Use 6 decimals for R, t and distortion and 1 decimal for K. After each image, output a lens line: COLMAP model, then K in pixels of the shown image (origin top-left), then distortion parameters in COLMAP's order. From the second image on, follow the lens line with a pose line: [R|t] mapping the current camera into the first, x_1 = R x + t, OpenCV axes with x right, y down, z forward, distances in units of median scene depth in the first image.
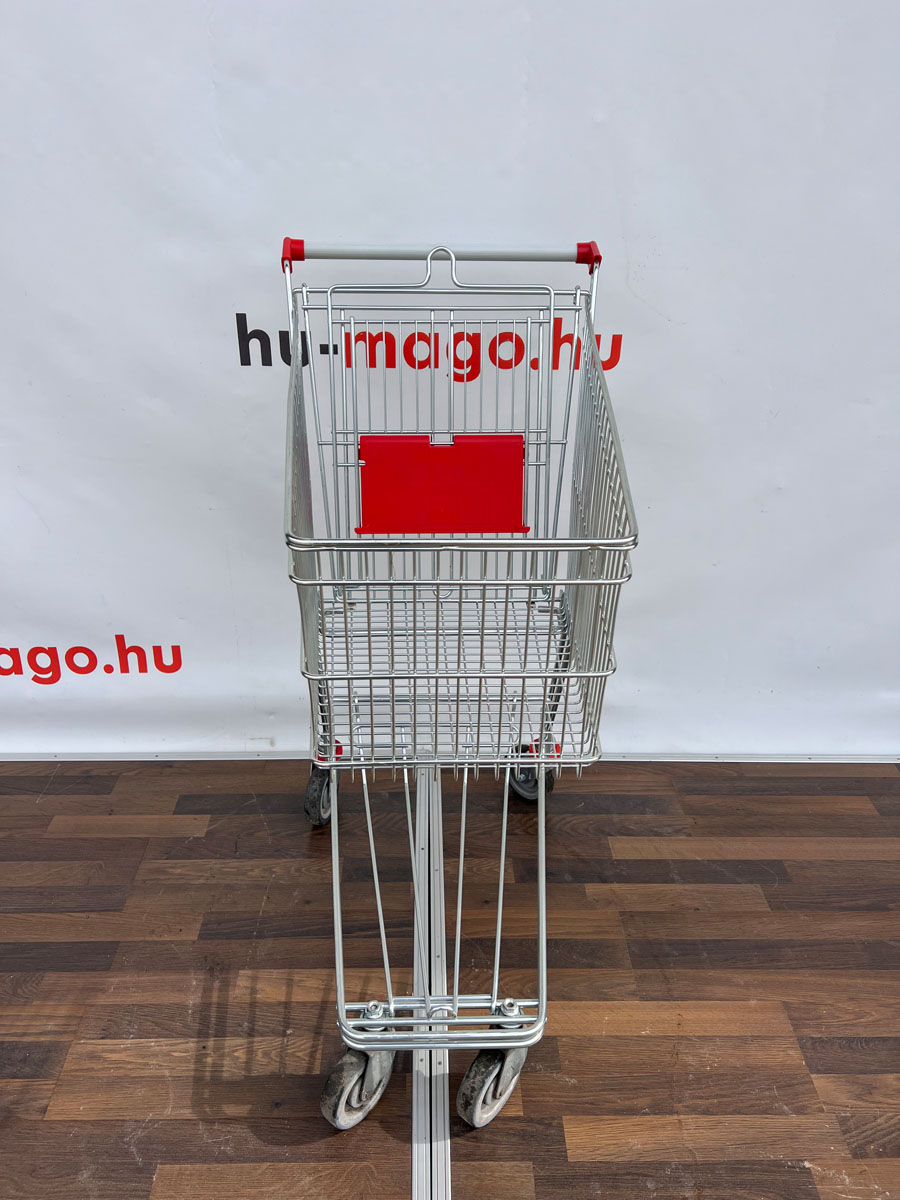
lens RADIAL K [[898.5, 0, 448.0], [0, 898.5, 599.5], [0, 0, 1]] dist [0.034404, -0.040943]
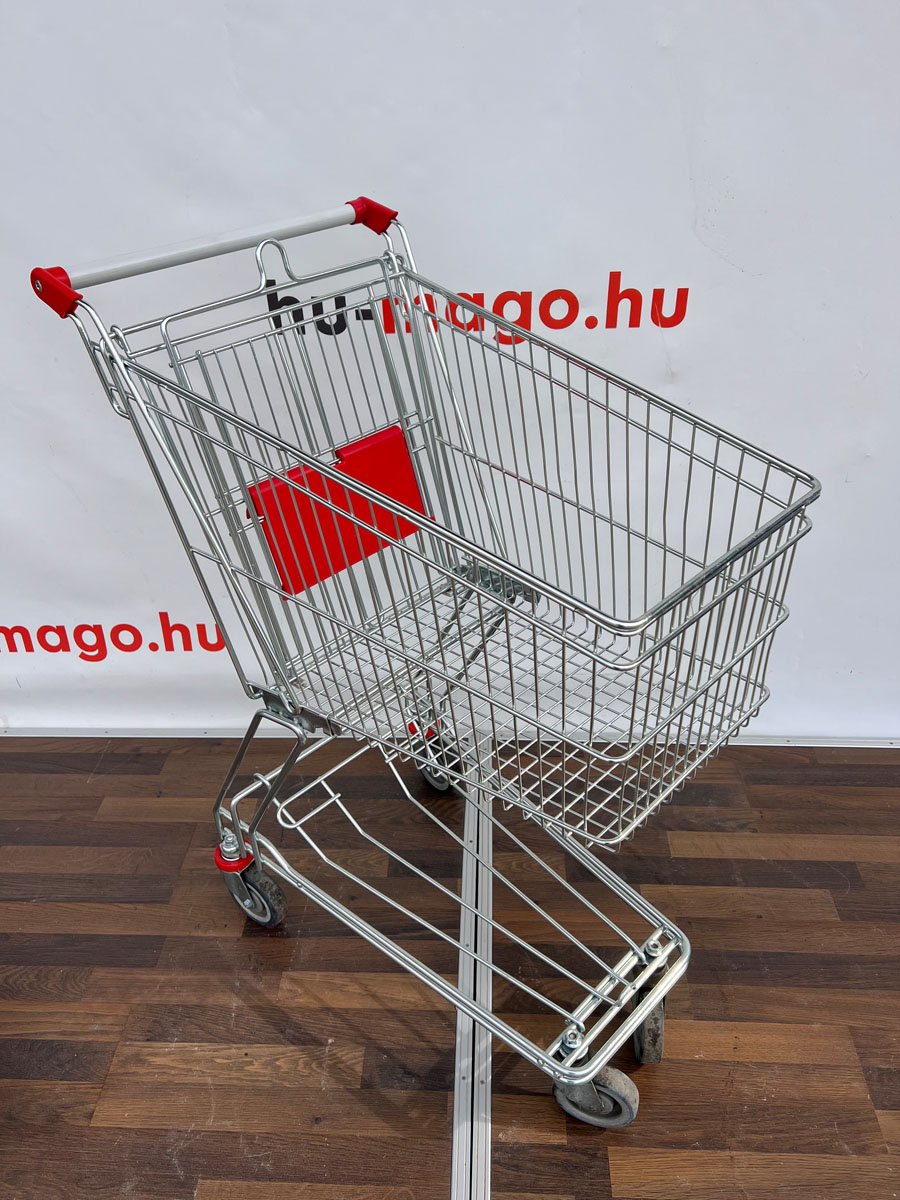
lens RADIAL K [[898.5, 0, 447.4], [0, 898.5, 599.8], [0, 0, 1]] dist [0.034404, -0.040943]
pose [[0.996613, 0.001176, -0.082221, 0.027472], [0.007500, 0.994431, 0.105125, -0.090024], [0.081887, -0.105386, 0.991054, 0.071495]]
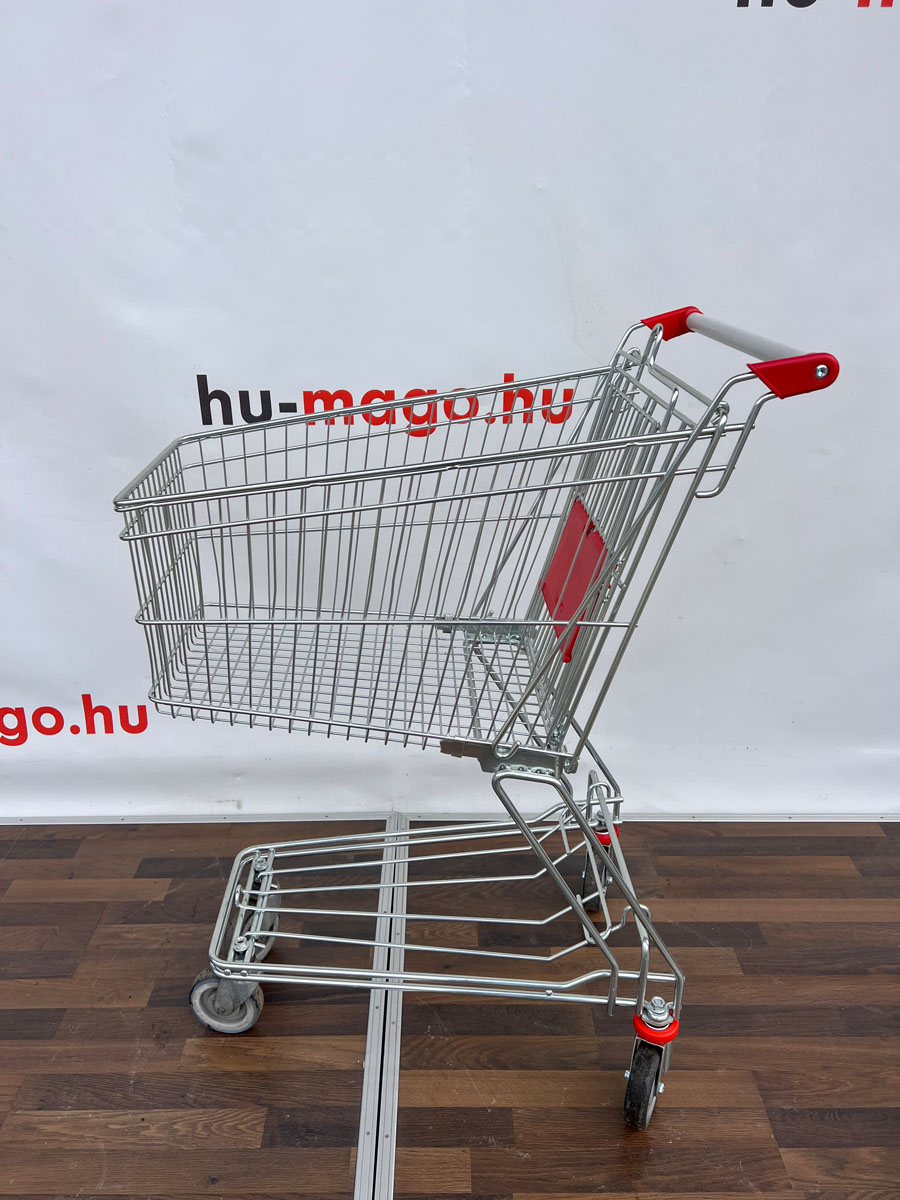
lens RADIAL K [[898.5, 0, 445.6], [0, 898.5, 602.0], [0, 0, 1]] dist [0.034404, -0.040943]
pose [[0.999712, -0.011618, -0.021014, 0.066435], [0.009887, 0.996692, -0.080669, 0.024370], [0.021882, 0.080438, 0.996519, 0.004782]]
